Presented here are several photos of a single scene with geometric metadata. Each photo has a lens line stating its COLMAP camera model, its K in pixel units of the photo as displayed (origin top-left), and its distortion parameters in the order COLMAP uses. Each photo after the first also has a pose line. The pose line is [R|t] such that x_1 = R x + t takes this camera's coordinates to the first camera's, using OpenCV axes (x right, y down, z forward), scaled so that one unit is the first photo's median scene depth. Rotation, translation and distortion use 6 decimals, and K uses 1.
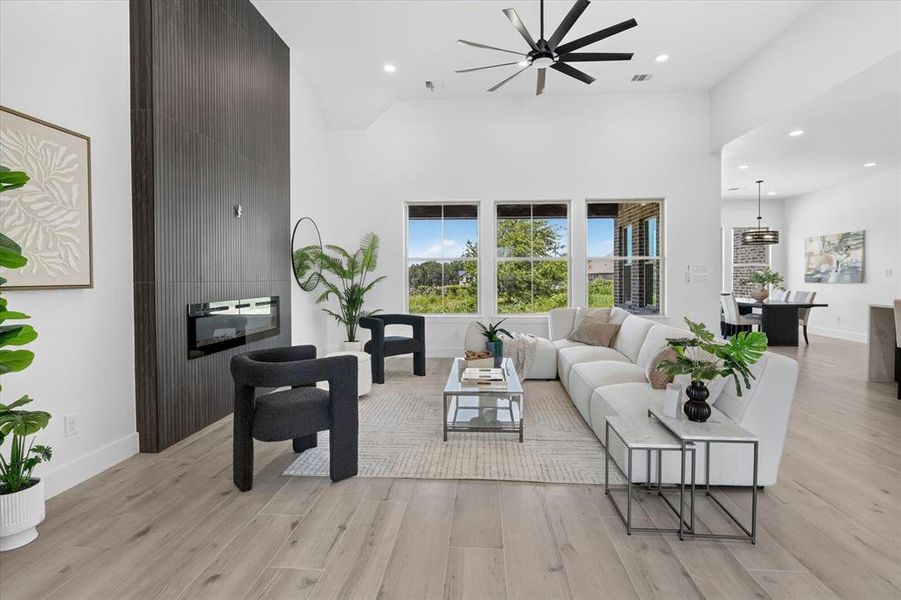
lens RADIAL K [[438.5, 0, 453.7], [0, 438.5, 285.5], [0, 0, 1]] dist [-0.005146, 0.001498]
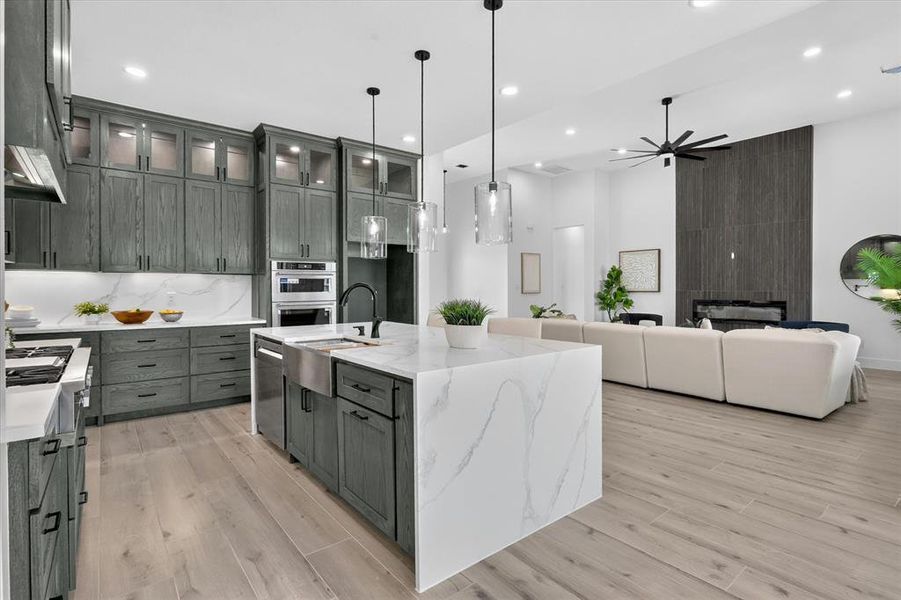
lens RADIAL K [[439.3, 0, 449.3], [0, 439.3, 291.1], [0, 0, 1]] dist [-0.012686, 0.001459]
pose [[-0.736827, 0.007691, -0.676038, 0.901428], [-0.008742, 0.999743, 0.020901, -0.019527], [0.676025, 0.021310, -0.736571, 0.794900]]
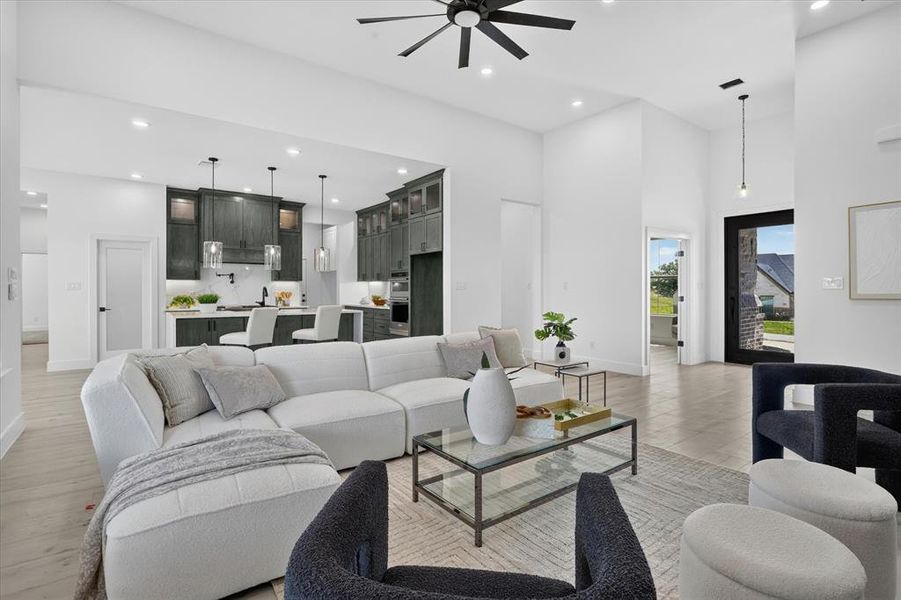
lens RADIAL K [[439.3, 0, 449.3], [0, 439.3, 291.1], [0, 0, 1]] dist [-0.012686, 0.001459]
pose [[-0.646698, 0.000660, 0.762746, -0.181084], [0.014813, 0.999822, 0.011693, -0.013276], [-0.762603, 0.018860, -0.646592, 0.743447]]
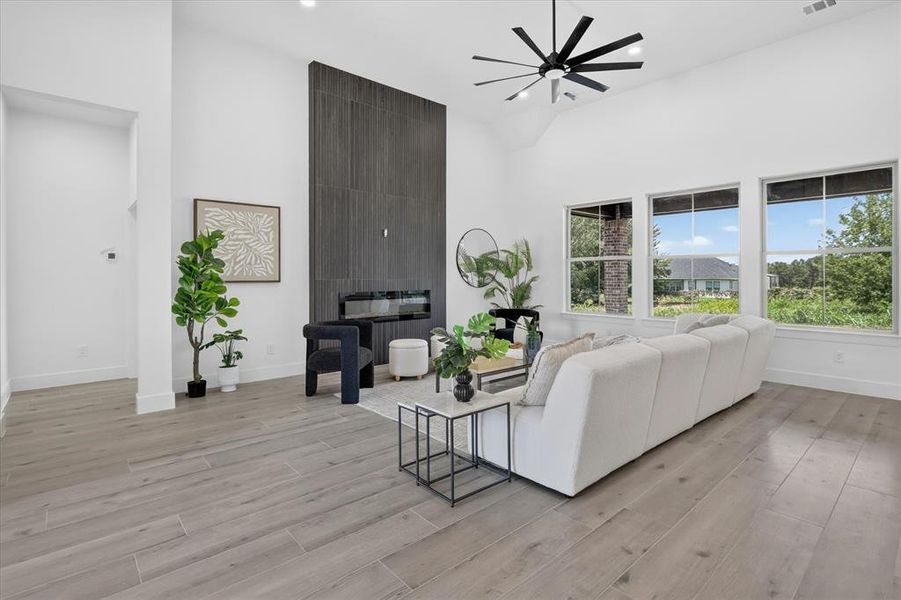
lens RADIAL K [[440.8, 0, 453.6], [0, 440.8, 279.6], [0, 0, 1]] dist [-0.014655, -0.000341]
pose [[0.714603, 0.006861, -0.699497, 0.371551], [-0.013367, 0.999903, -0.003849, -0.002945], [0.699403, 0.012101, 0.714626, 0.038660]]
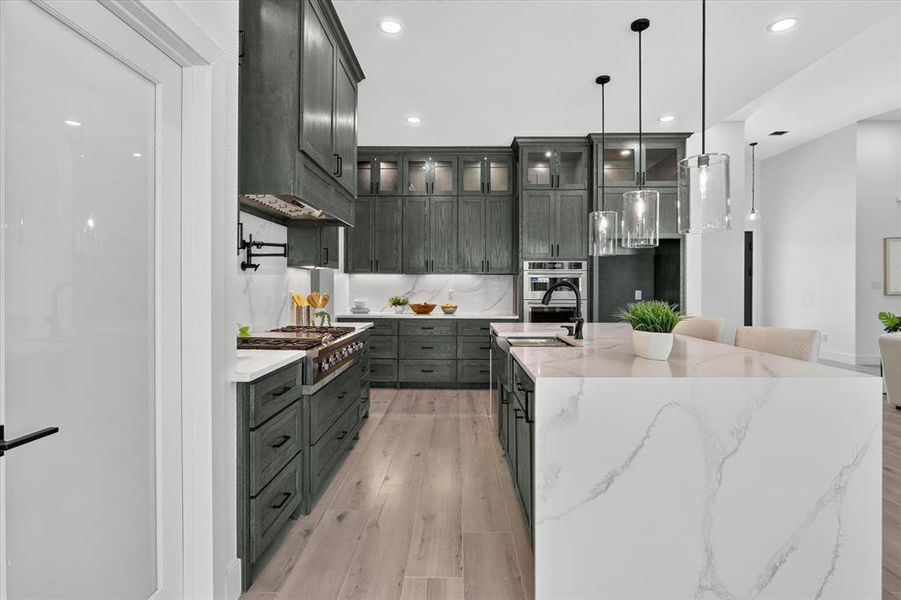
lens RADIAL K [[434.2, 0, 452.8], [0, 434.2, 286.3], [0, 0, 1]] dist [-0.011601, 0.000771]
pose [[-0.998556, -0.000246, -0.053721, 0.814536], [-0.001131, 0.999864, 0.016446, -0.020069], [0.053710, 0.016483, -0.998421, 0.825173]]
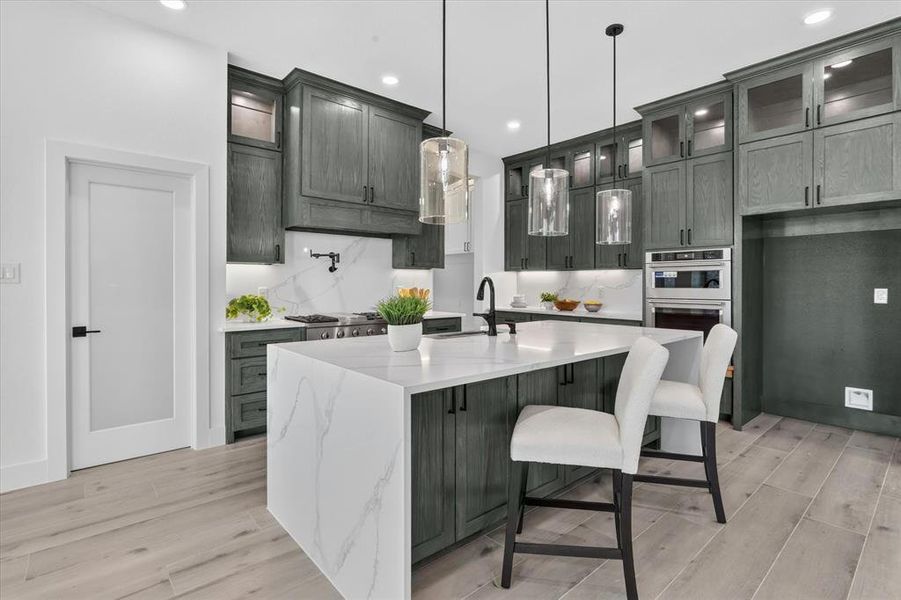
lens RADIAL K [[434.2, 0, 452.8], [0, 434.2, 286.3], [0, 0, 1]] dist [-0.011601, 0.000771]
pose [[-0.705159, -0.003366, 0.709041, 0.465355], [0.011395, 0.999806, 0.016080, -0.016136], [-0.708958, 0.019419, -0.704984, 0.740347]]
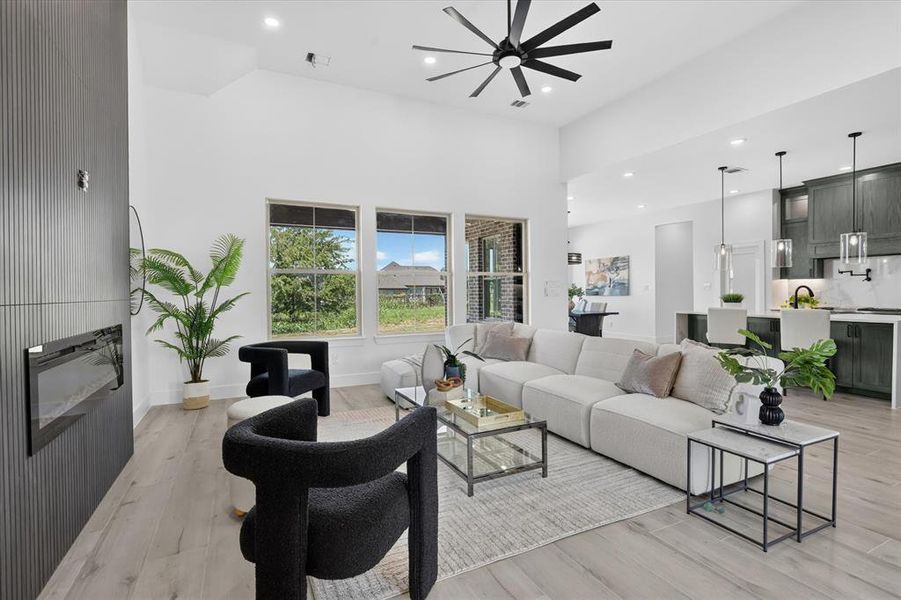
lens RADIAL K [[434.8, 0, 454.2], [0, 434.8, 296.2], [0, 0, 1]] dist [-0.008010, 0.001252]
pose [[0.864976, -0.009807, 0.501718, -0.178724], [0.014322, 0.999884, -0.005146, -0.004382], [-0.501609, 0.011637, 0.865016, 0.127822]]
